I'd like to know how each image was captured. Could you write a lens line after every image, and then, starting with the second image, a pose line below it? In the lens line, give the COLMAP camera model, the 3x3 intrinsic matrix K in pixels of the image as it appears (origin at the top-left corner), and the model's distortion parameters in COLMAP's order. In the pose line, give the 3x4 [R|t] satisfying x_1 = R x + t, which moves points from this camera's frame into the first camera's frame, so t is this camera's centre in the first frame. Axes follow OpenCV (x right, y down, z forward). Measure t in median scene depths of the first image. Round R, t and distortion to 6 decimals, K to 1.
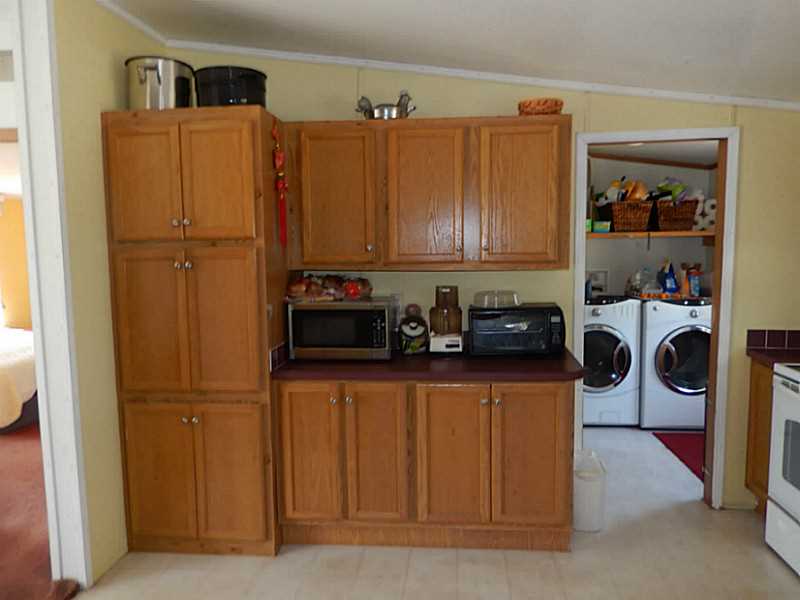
lens RADIAL K [[598.5, 0, 396.8], [0, 598.5, 298.2], [0, 0, 1]] dist [0.002541, -0.001702]
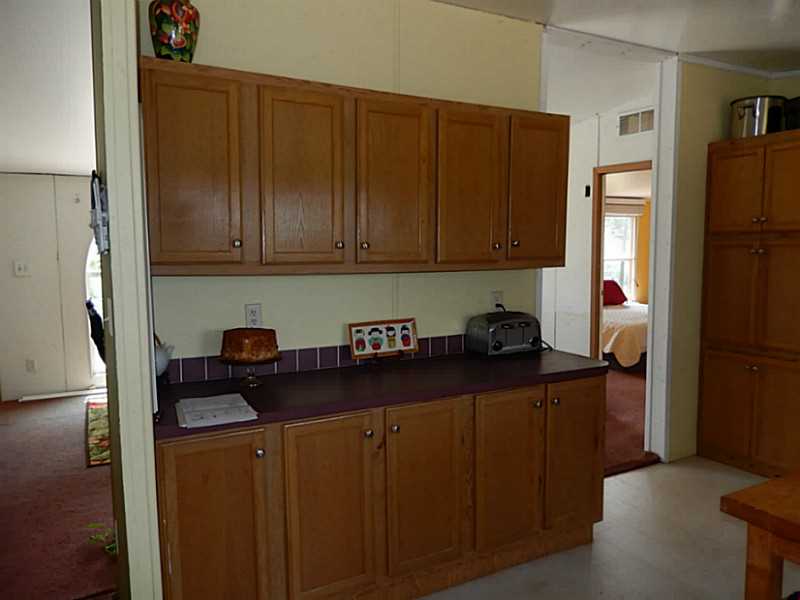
lens RADIAL K [[598.5, 0, 372.6], [0, 598.5, 294.5], [0, 0, 1]] dist [0.002541, -0.001702]
pose [[0.552860, 0.080842, -0.829343, 0.256865], [-0.081315, 0.995767, 0.042858, 0.048535], [0.829297, 0.043744, 0.557093, -0.411616]]
